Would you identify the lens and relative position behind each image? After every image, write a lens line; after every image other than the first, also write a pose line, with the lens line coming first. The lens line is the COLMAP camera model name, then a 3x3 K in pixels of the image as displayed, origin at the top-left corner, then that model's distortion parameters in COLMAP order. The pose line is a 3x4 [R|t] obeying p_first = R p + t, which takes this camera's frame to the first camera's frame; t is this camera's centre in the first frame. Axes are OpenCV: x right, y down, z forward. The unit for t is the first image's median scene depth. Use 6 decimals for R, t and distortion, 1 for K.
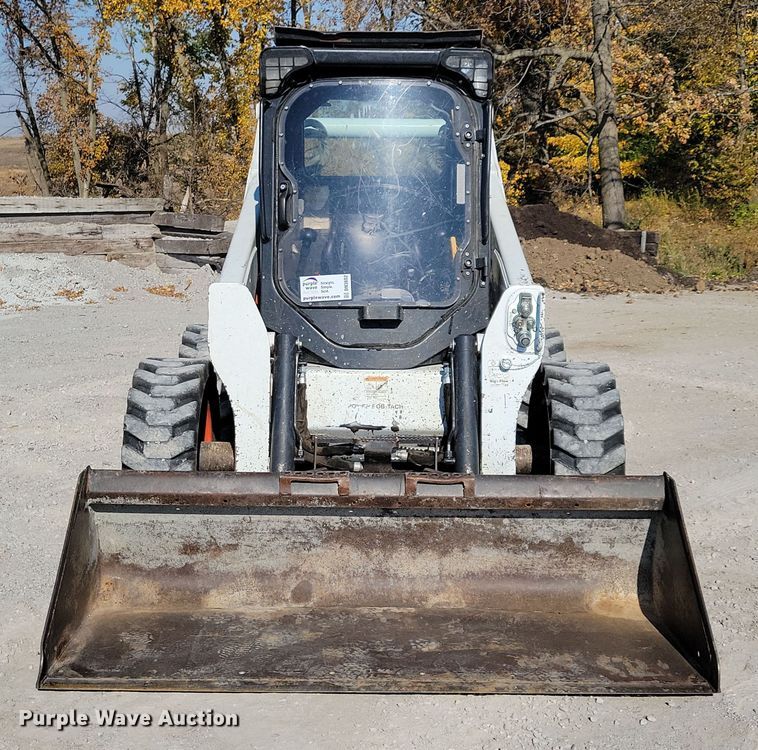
lens RADIAL K [[1164.9, 0, 378.6], [0, 1164.9, 351.6], [0, 0, 1]] dist [-0.005648, 0.074330]
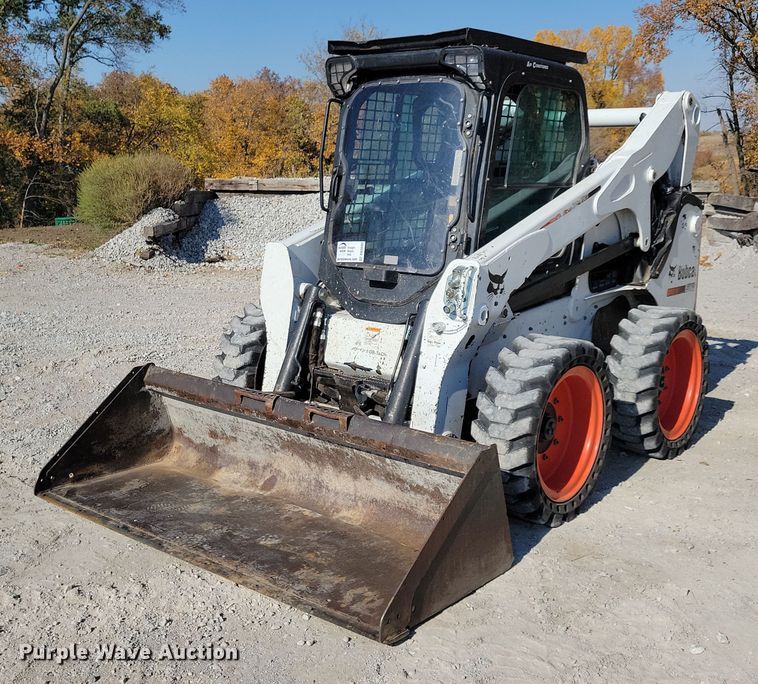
lens RADIAL K [[915.3, 0, 379.0], [0, 915.3, 342.0], [0, 0, 1]] dist [0.018382, -0.037798]
pose [[0.773645, 0.123074, -0.621551, 0.606123], [-0.096187, 0.992397, 0.076782, -0.037804], [0.626276, 0.000383, 0.779602, 0.263766]]
